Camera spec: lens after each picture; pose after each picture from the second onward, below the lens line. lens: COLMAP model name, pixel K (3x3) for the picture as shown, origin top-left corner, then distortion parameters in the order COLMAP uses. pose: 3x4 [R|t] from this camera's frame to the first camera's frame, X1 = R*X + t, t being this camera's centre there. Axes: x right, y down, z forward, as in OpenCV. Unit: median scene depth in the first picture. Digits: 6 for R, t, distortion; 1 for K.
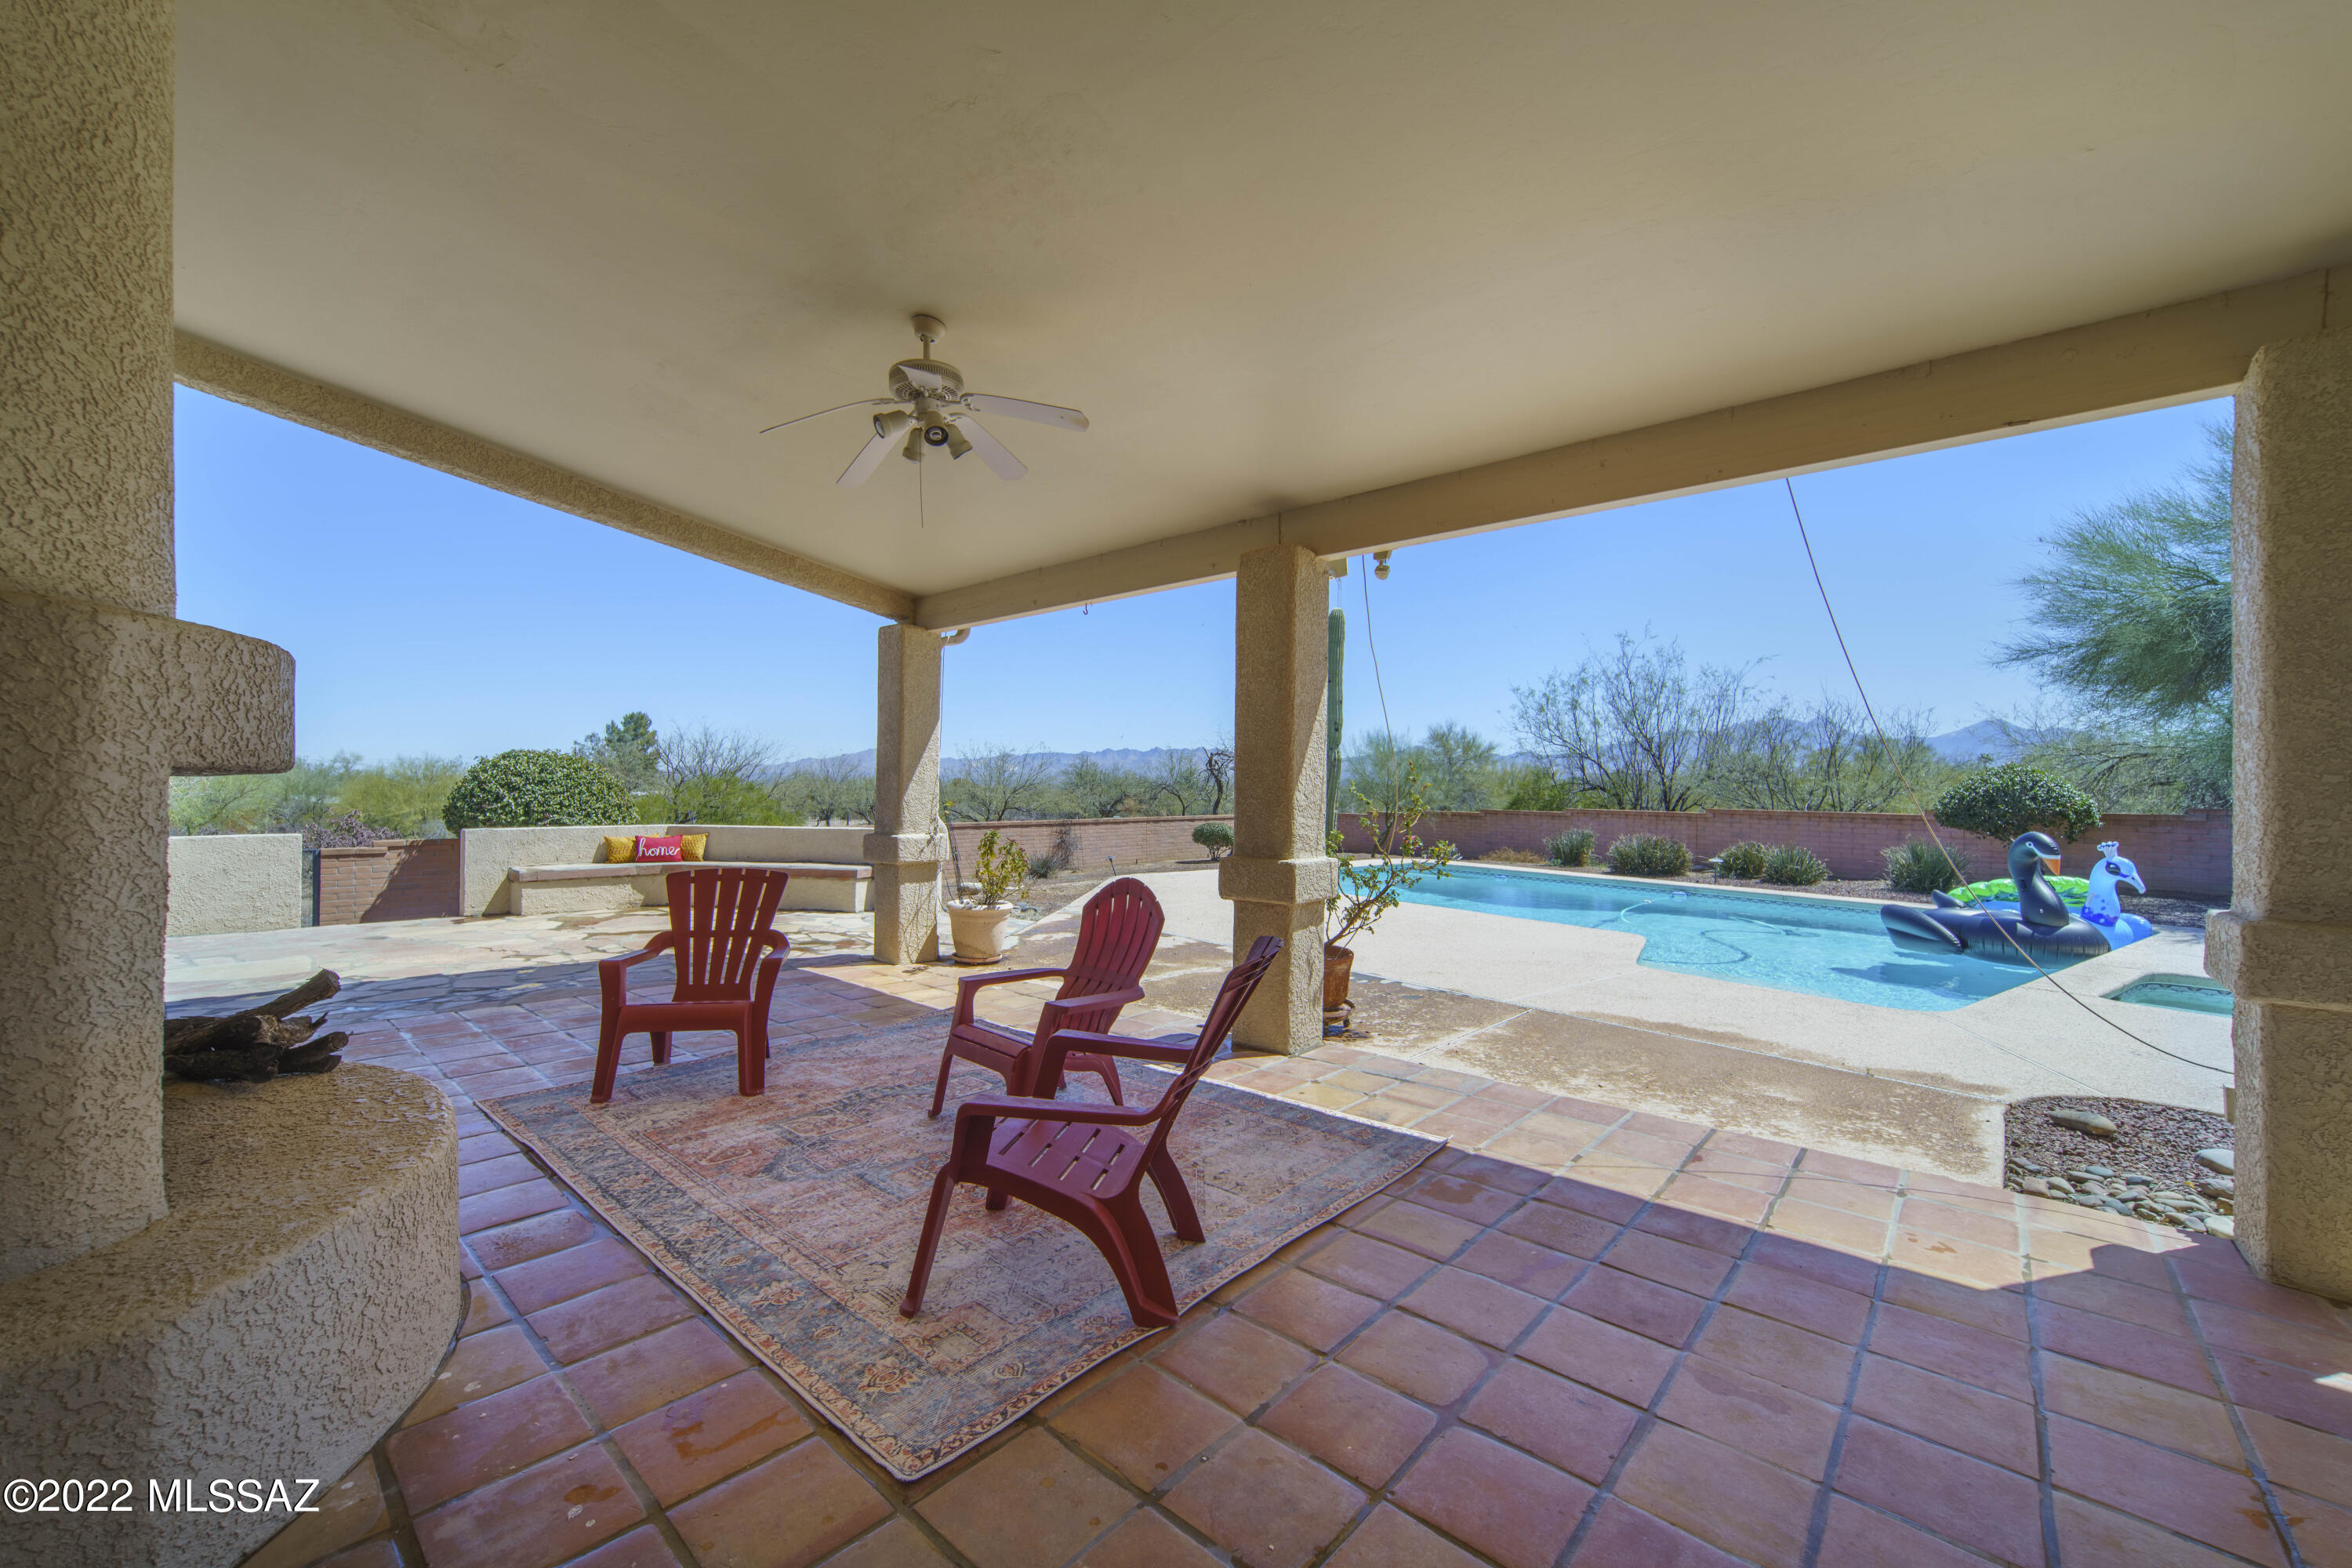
lens RADIAL K [[919.0, 0, 1165.0], [0, 919.0, 782.9], [0, 0, 1]] dist [-0.005731, 0.001824]
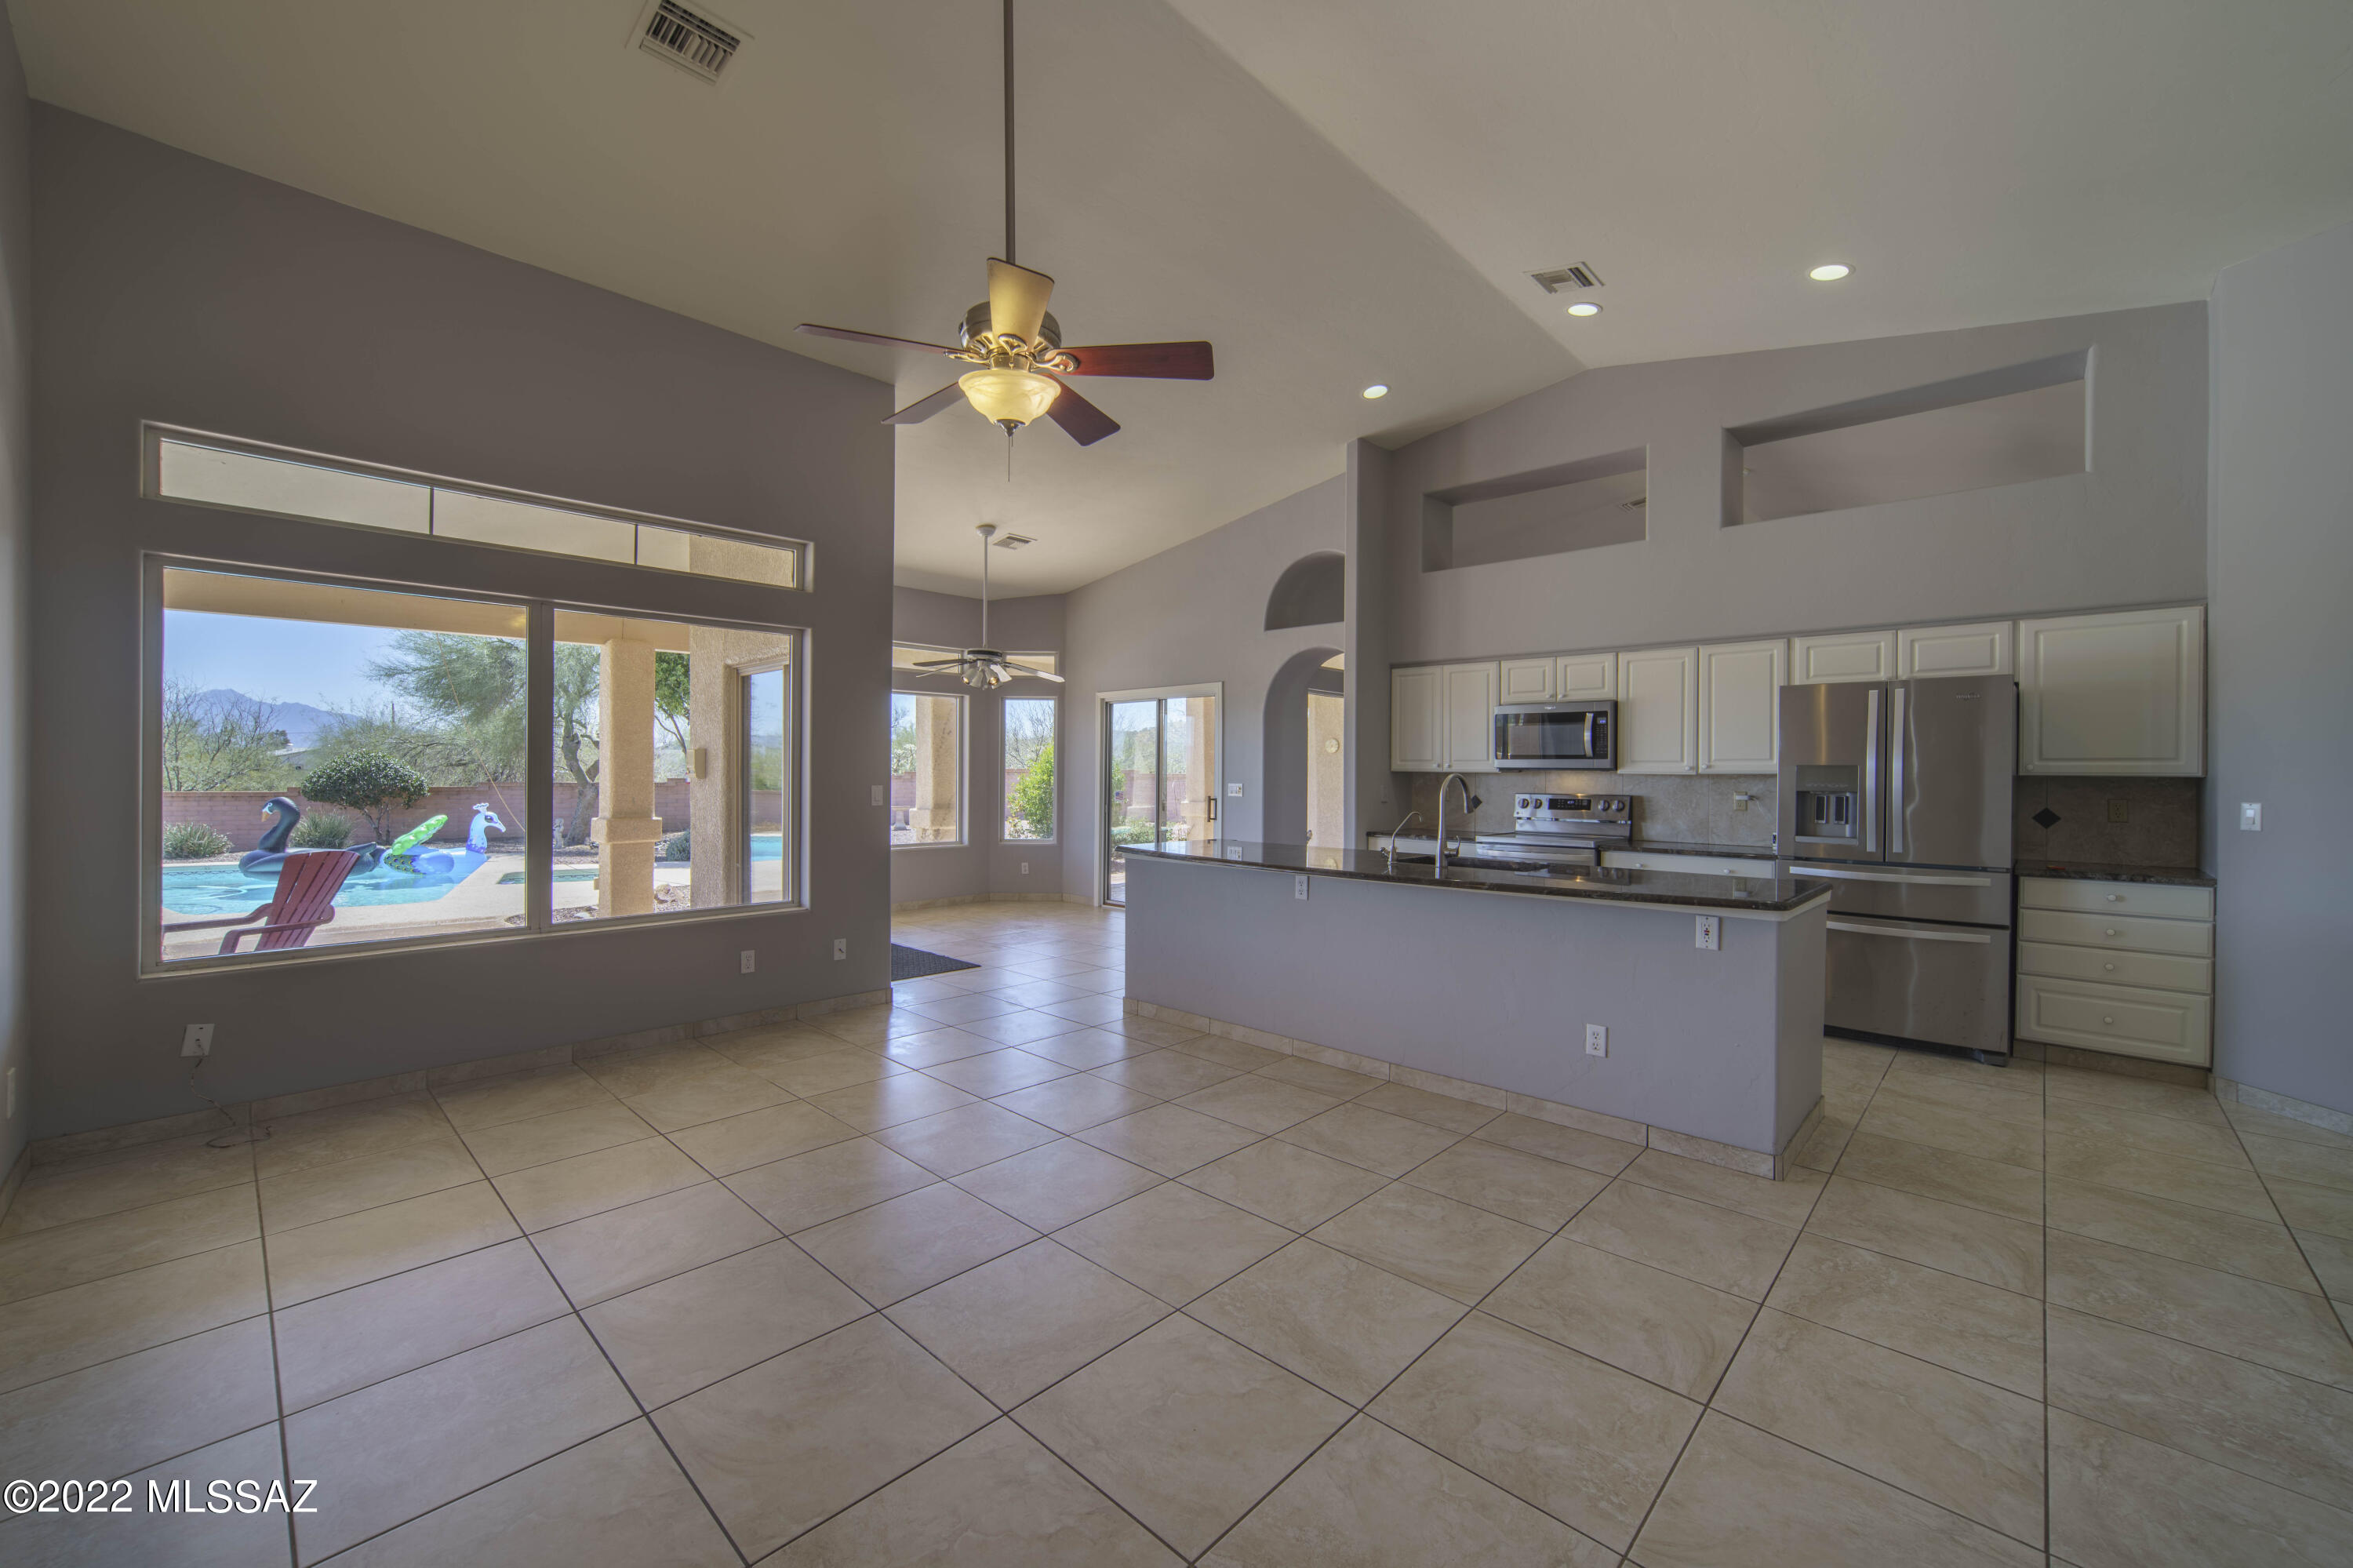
lens RADIAL K [[919.4, 0, 1194.1], [0, 919.4, 779.7], [0, 0, 1]] dist [-0.005731, 0.001824]
pose [[0.020387, -0.010206, 0.999740, -0.354934], [-0.012094, 0.999872, 0.010454, -0.007174], [-0.999719, -0.012304, 0.020261, -0.195766]]
